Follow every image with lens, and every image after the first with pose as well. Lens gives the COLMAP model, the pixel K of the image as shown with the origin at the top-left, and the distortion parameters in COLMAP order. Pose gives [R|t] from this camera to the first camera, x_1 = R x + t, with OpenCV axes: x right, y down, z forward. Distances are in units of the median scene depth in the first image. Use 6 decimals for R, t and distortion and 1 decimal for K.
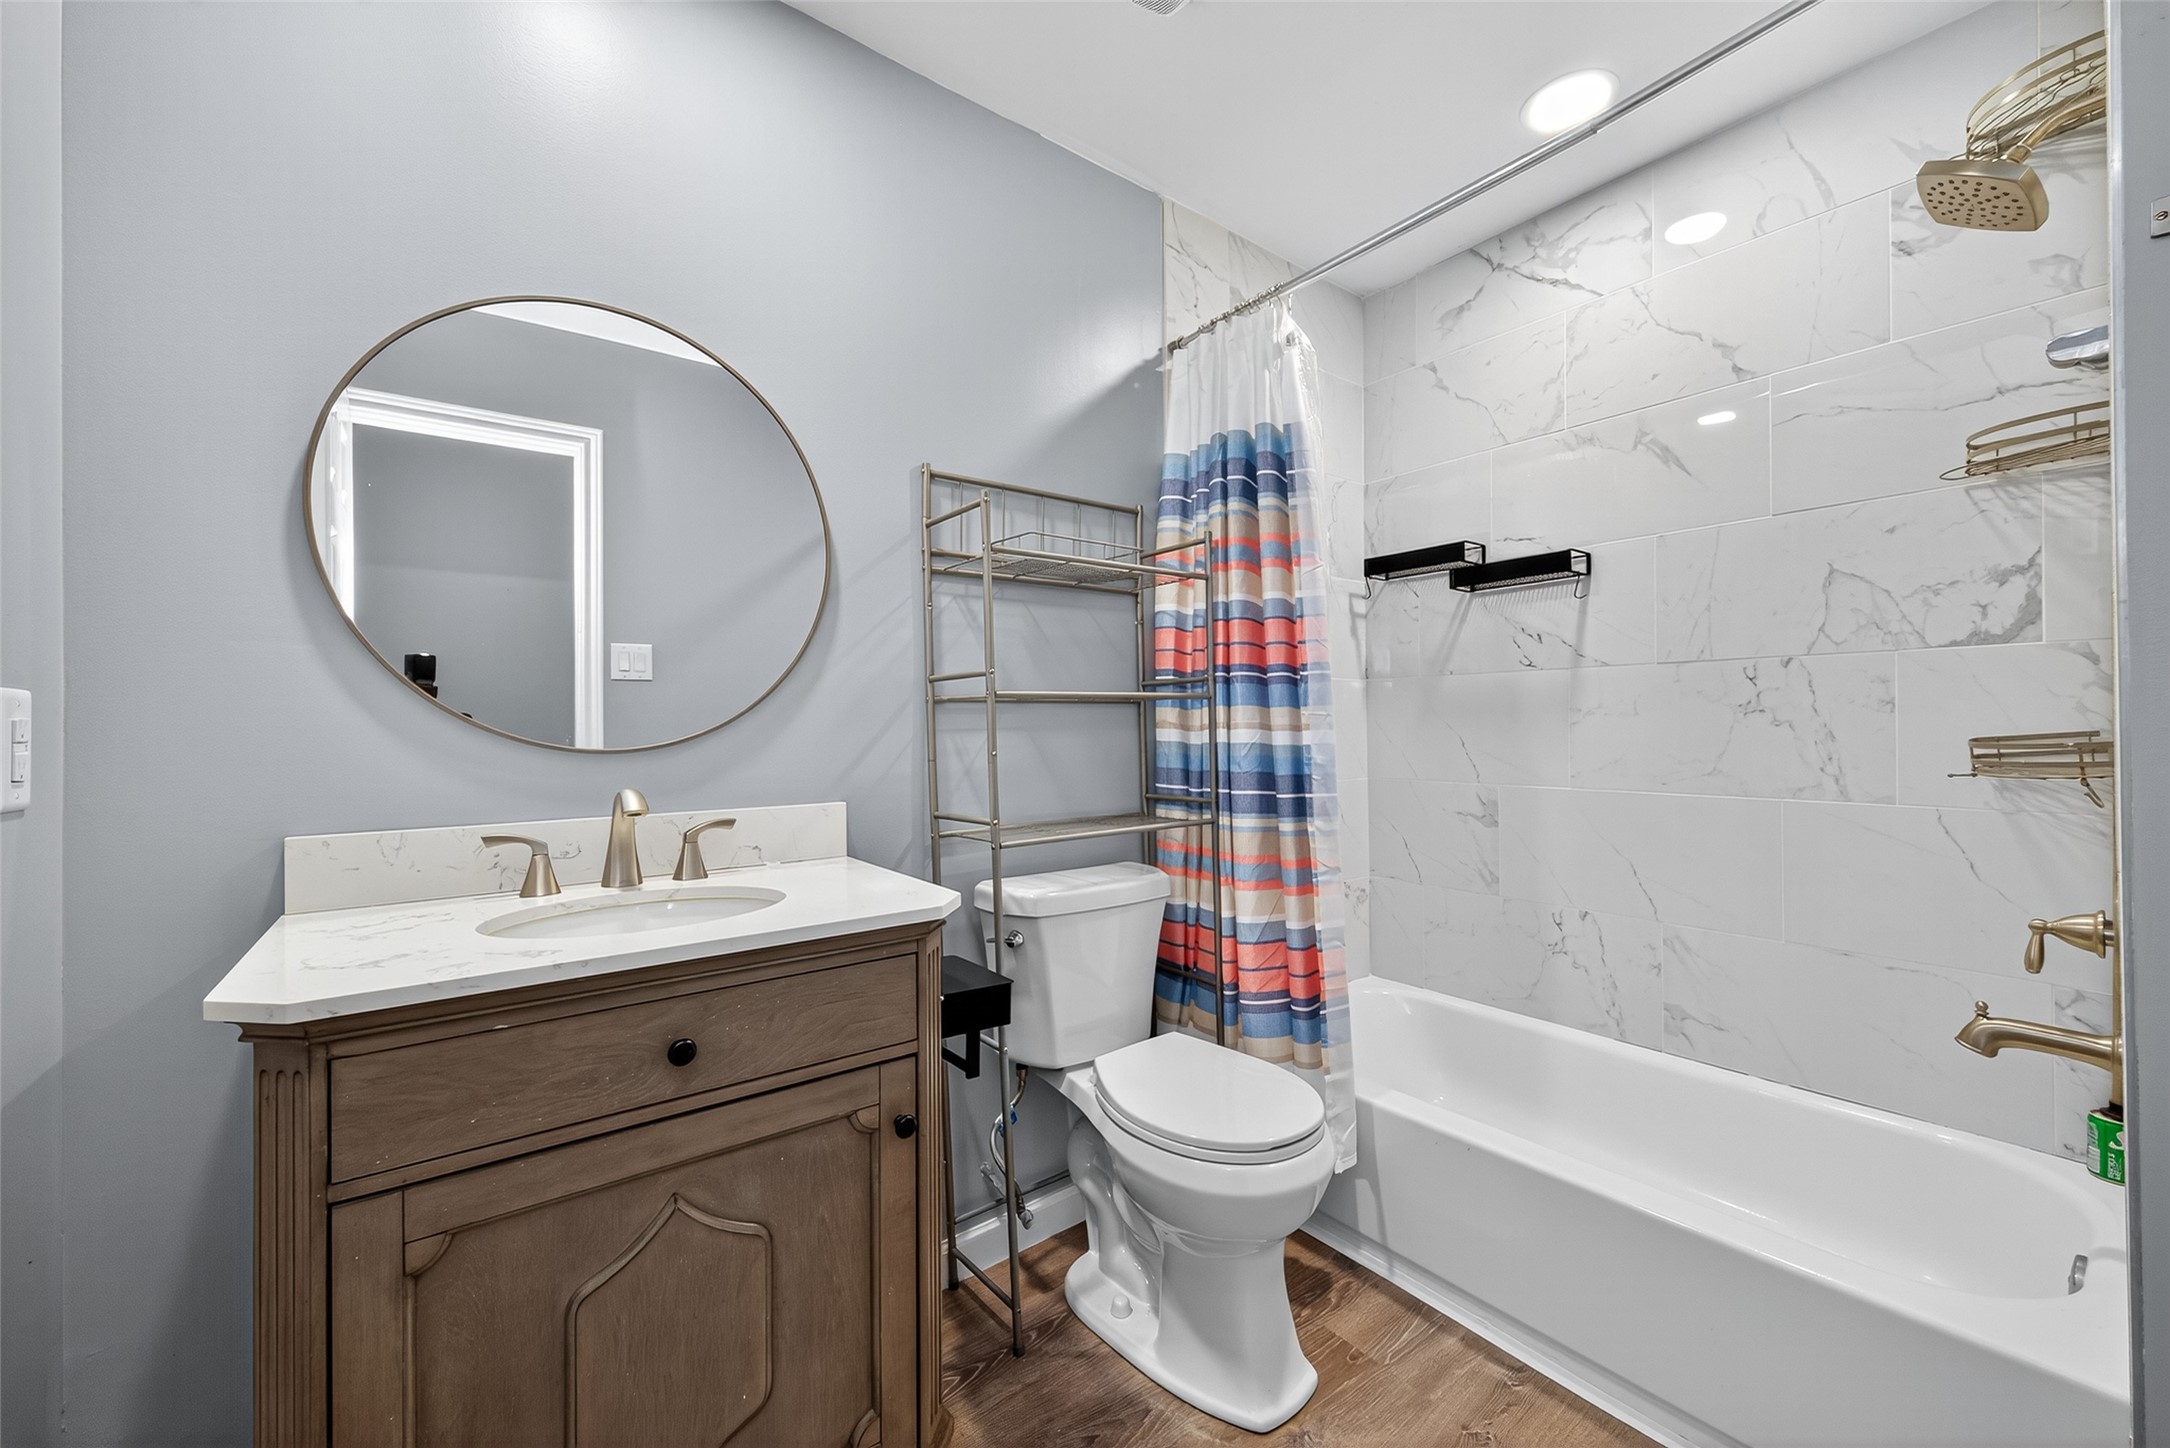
lens RADIAL K [[840.9, 0, 1087.5], [0, 840.9, 727.2], [0, 0, 1]] dist [0.008289, -0.000564]
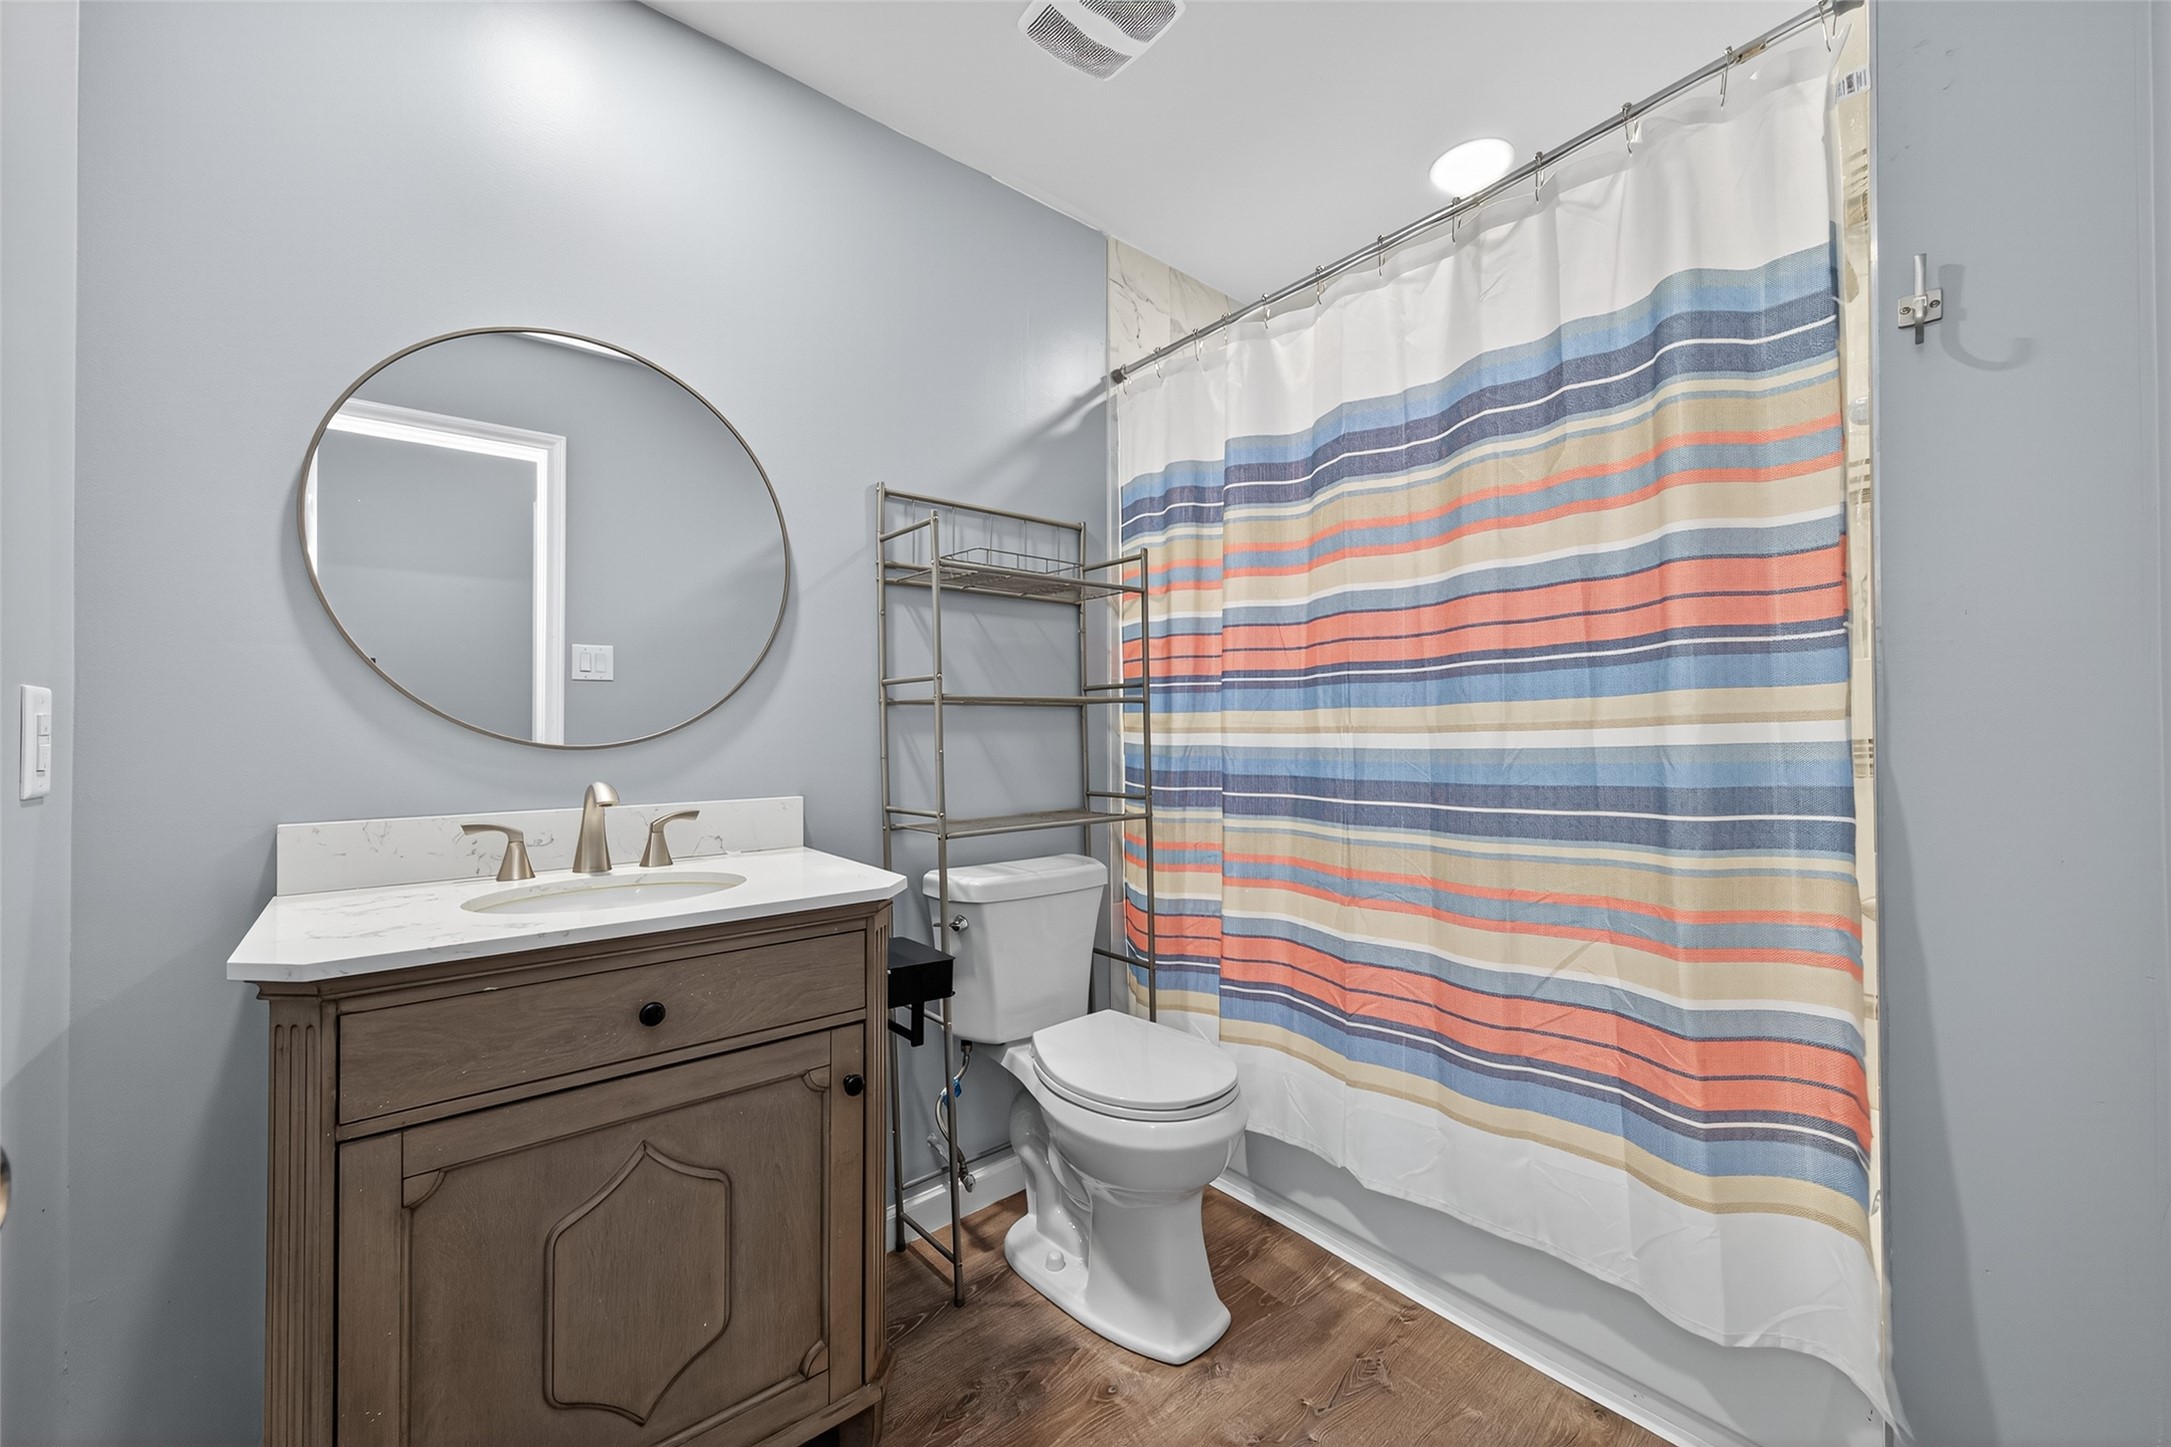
lens RADIAL K [[841.3, 0, 1088.0], [0, 841.3, 726.7], [0, 0, 1]] dist [0.008289, -0.000564]
pose [[0.998987, 0.007043, 0.044437, 0.034994], [-0.006890, 0.999970, -0.003611, 0.001293], [-0.044461, 0.003301, 0.999006, -0.111402]]
